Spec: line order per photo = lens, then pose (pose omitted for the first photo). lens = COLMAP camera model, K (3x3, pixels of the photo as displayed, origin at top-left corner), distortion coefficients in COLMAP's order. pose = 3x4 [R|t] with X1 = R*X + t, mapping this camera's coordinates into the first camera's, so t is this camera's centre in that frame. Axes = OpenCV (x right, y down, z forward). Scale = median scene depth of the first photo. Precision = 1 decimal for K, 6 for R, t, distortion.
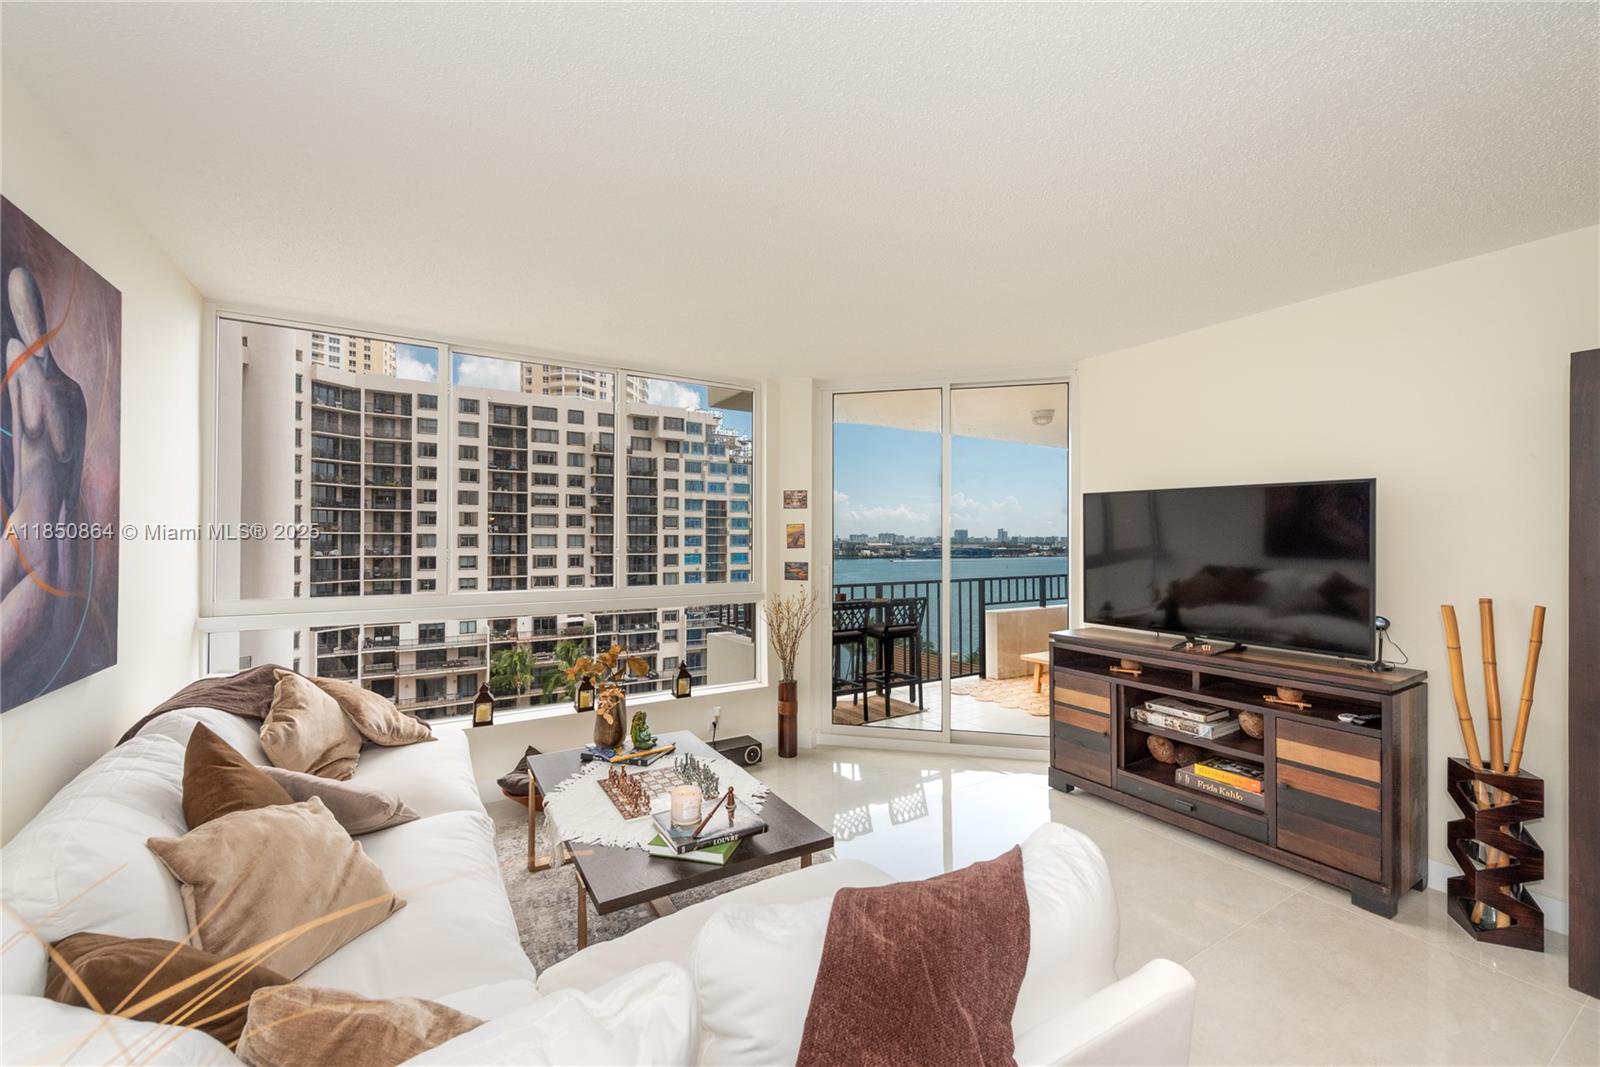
lens RADIAL K [[634.5, 0, 801.7], [0, 634.5, 527.0], [0, 0, 1]] dist [0.001481, 0.000031]
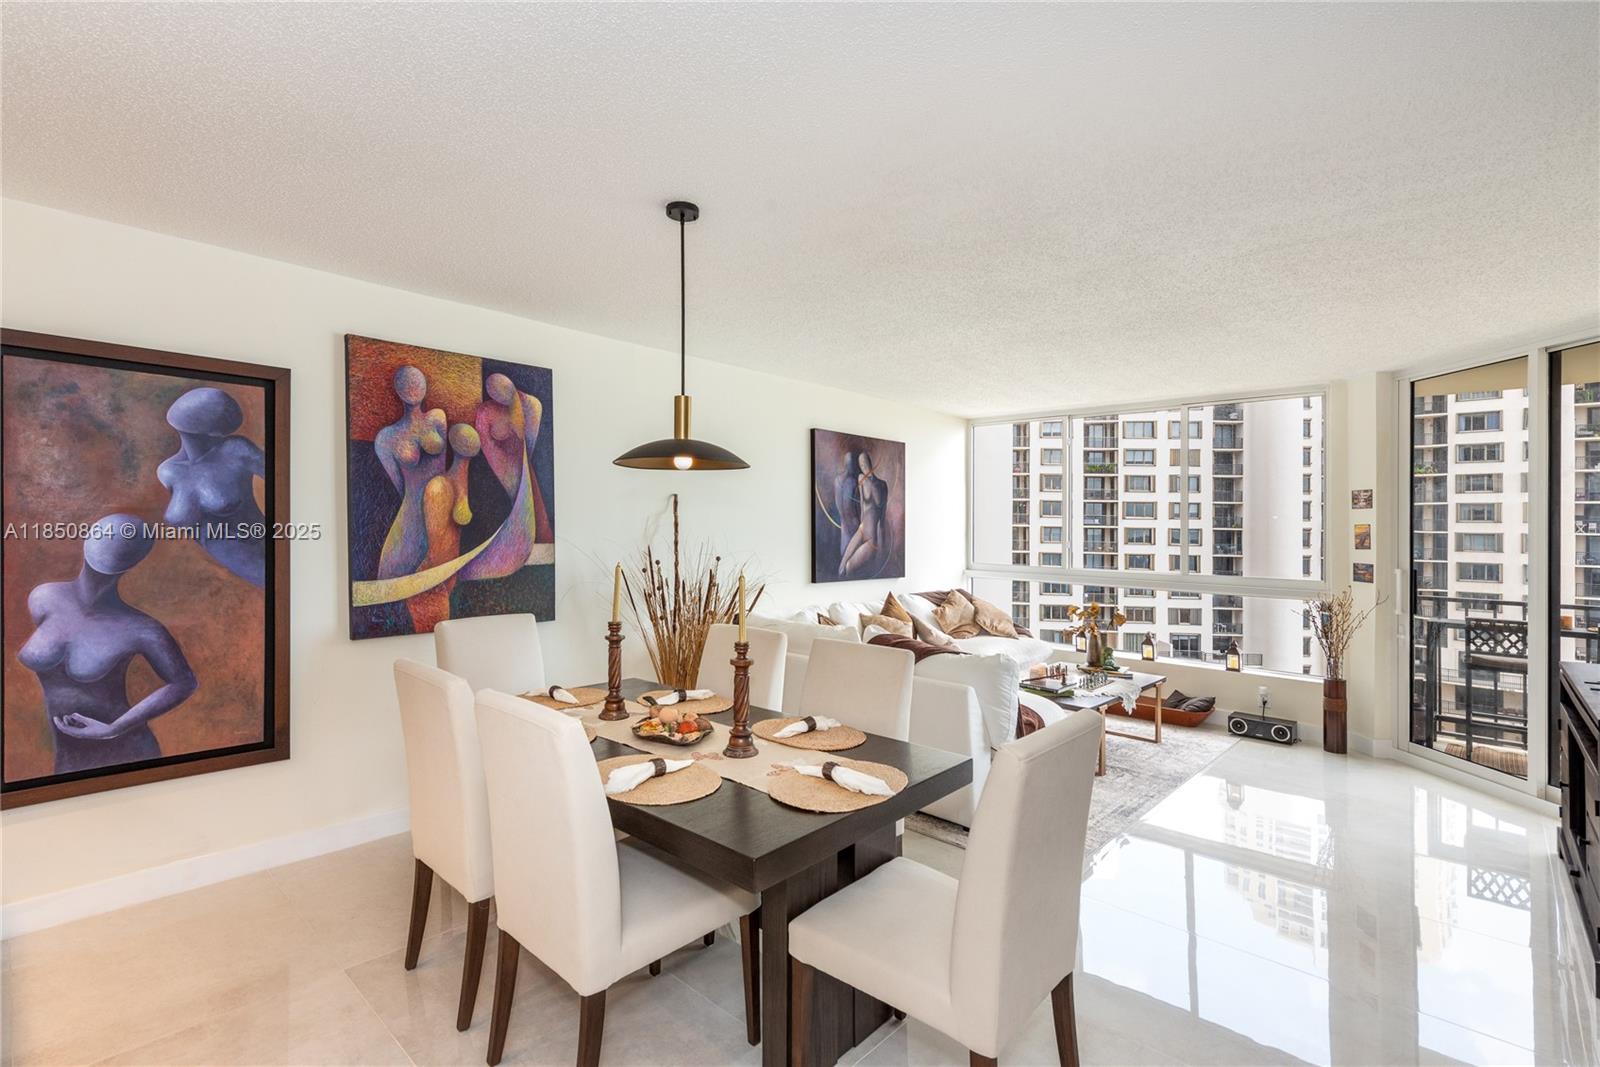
lens RADIAL K [[782.7, 0, 800.0], [0, 782.7, 533.5], [0, 0, 1]] dist [0.000249, 0.000016]
pose [[0.265328, 0.010434, -0.964102, 0.954873], [0.001687, 0.999935, 0.011286, -0.006154], [0.964157, -0.004621, 0.265294, -0.158450]]
